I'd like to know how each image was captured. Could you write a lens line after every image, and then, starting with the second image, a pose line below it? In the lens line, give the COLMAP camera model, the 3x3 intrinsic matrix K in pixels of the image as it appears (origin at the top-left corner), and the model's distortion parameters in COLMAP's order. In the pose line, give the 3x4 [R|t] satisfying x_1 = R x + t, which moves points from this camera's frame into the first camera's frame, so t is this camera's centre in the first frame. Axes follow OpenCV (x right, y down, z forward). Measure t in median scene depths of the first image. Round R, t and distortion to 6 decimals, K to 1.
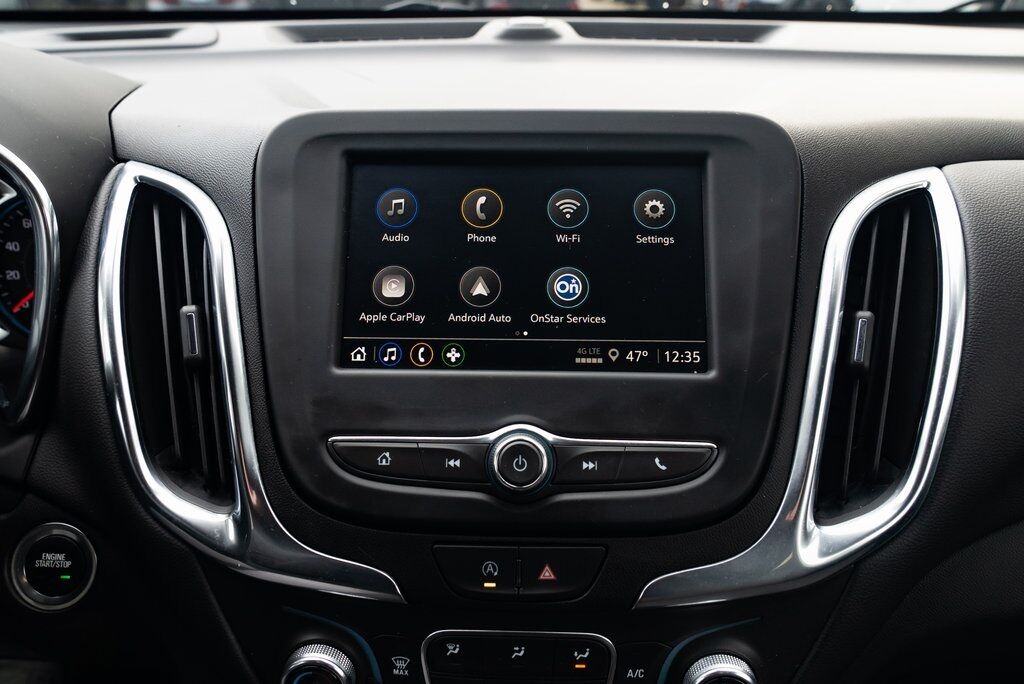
lens RADIAL K [[763.8, 0, 509.8], [0, 763.8, 348.5], [0, 0, 1]] dist [-0.014579, 0.004212]
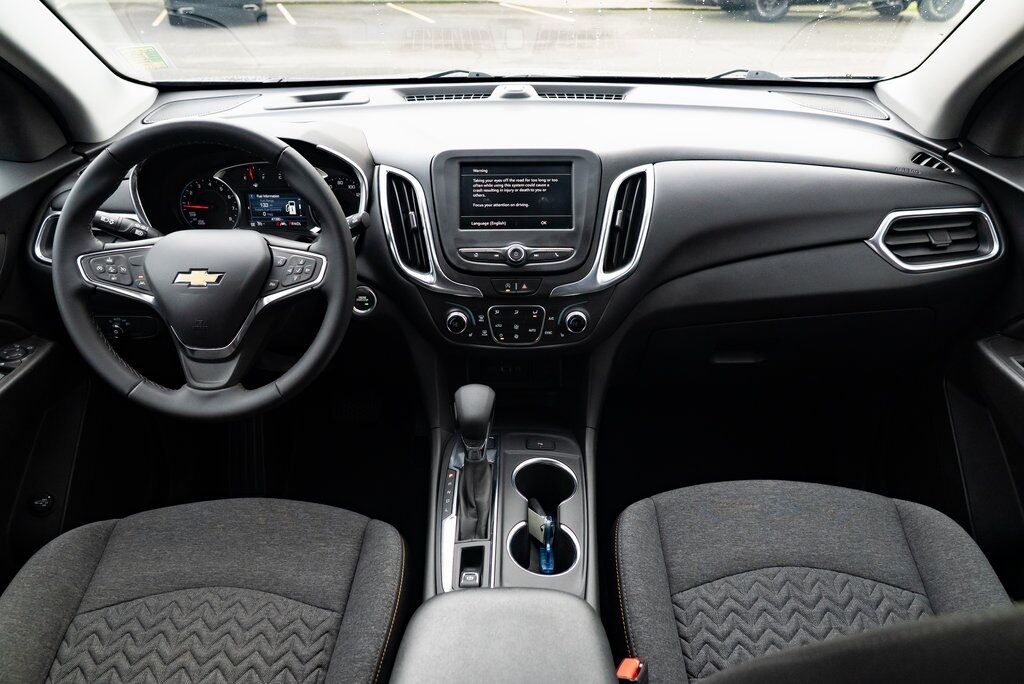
lens RADIAL K [[697.3, 0, 514.7], [0, 697.3, 338.1], [0, 0, 1]] dist [-0.035159, 0.020810]
pose [[0.999575, -0.017707, 0.023162, -0.067919], [0.016382, 0.998286, 0.056183, 0.328870], [-0.024117, -0.055780, 0.998152, -2.035886]]
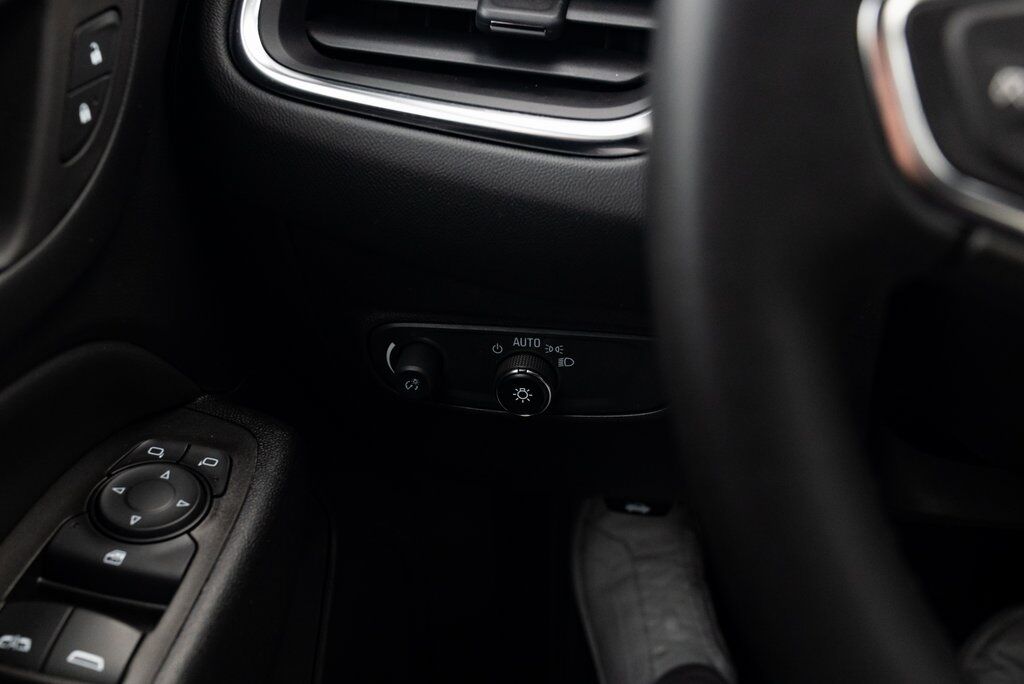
lens RADIAL K [[1024.8, 0, 509.5], [0, 1024.8, 343.3], [0, 0, 1]] dist [0.001552, 0.000000]
pose [[0.994372, 0.034874, -0.100039, -1.771668], [-0.022926, 0.992726, 0.118191, 0.255741], [0.103433, -0.115232, 0.987939, 0.110873]]
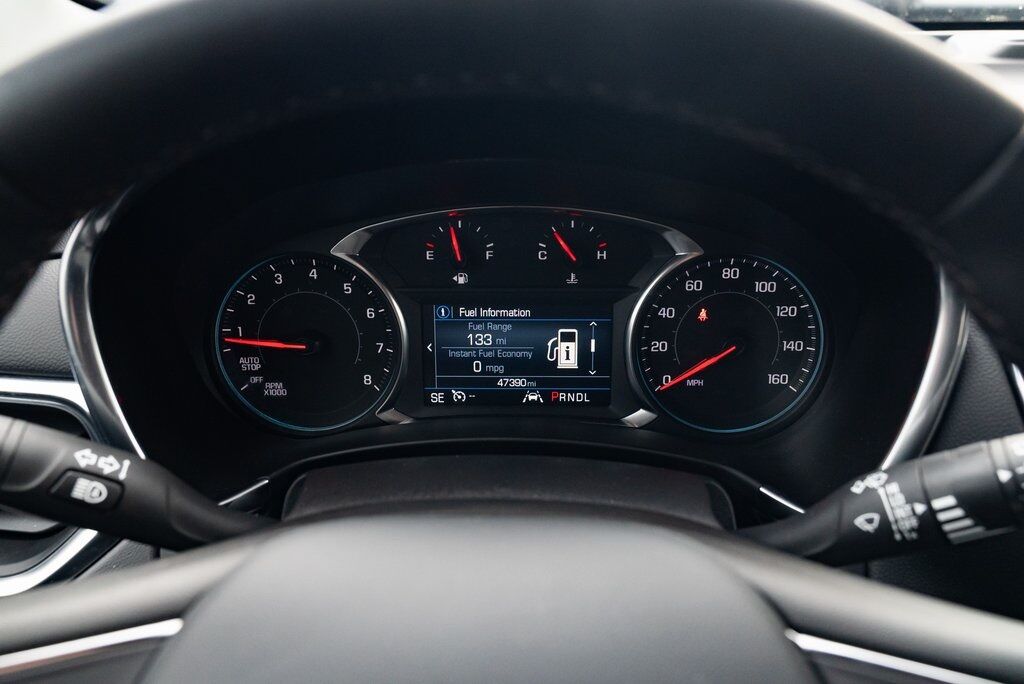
lens RADIAL K [[881.0, 0, 517.3], [0, 881.0, 334.7], [0, 0, 1]] dist [-0.018535, 0.030099]
pose [[0.999904, -0.007672, 0.011498, -1.158724], [0.008353, 0.998137, -0.060444, -0.073890], [-0.011013, 0.060535, 0.998105, 0.047546]]
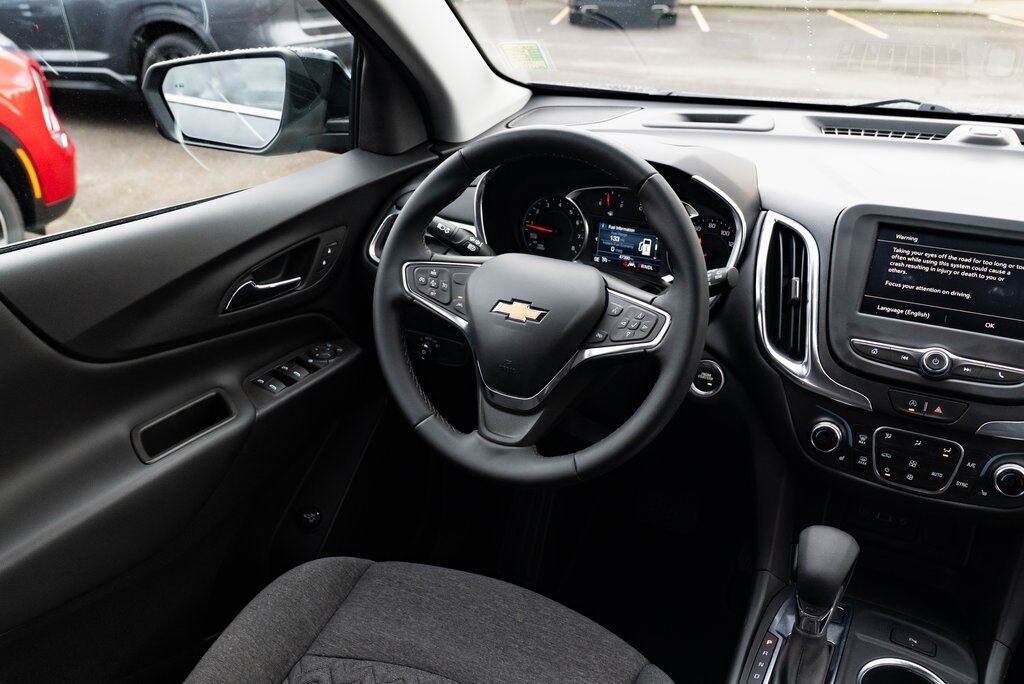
lens RADIAL K [[881.0, 0, 509.4], [0, 881.0, 342.1], [0, 0, 1]] dist [-0.018535, 0.030099]
pose [[0.893950, 0.183776, -0.408754, -0.062507], [-0.197009, 0.980352, 0.009905, 0.304906], [0.402543, 0.071673, 0.912591, -1.942087]]
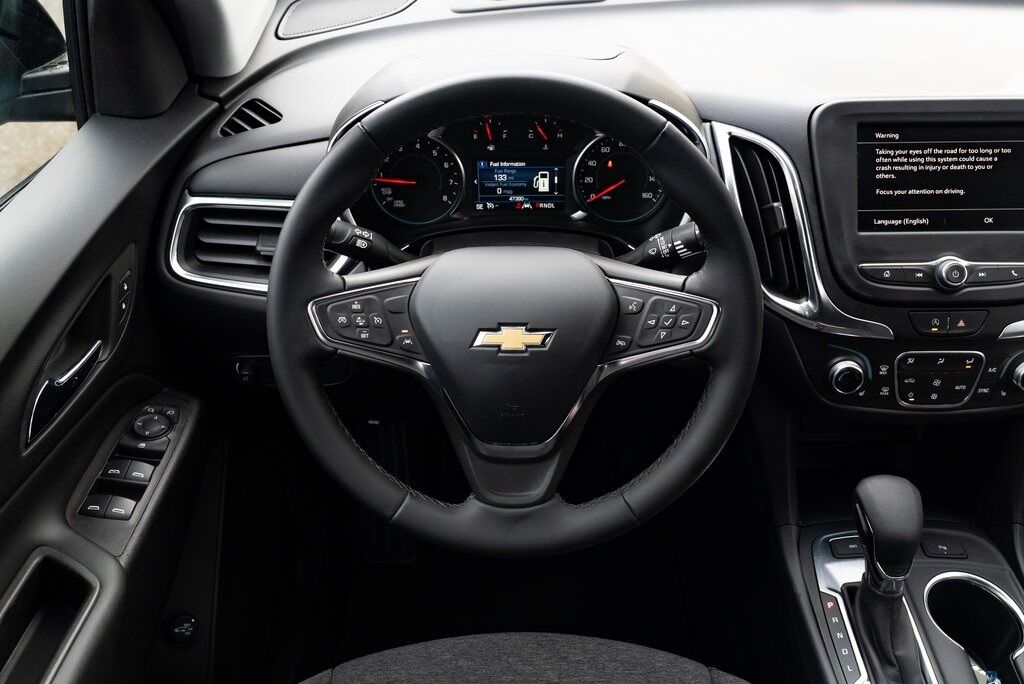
lens RADIAL K [[881.0, 0, 516.6], [0, 881.0, 344.9], [0, 0, 1]] dist [-0.018535, 0.030099]
pose [[0.999570, -0.024555, 0.016035, -1.207800], [0.021541, 0.985768, 0.166726, -0.091195], [-0.019900, -0.166309, 0.985873, -1.410350]]
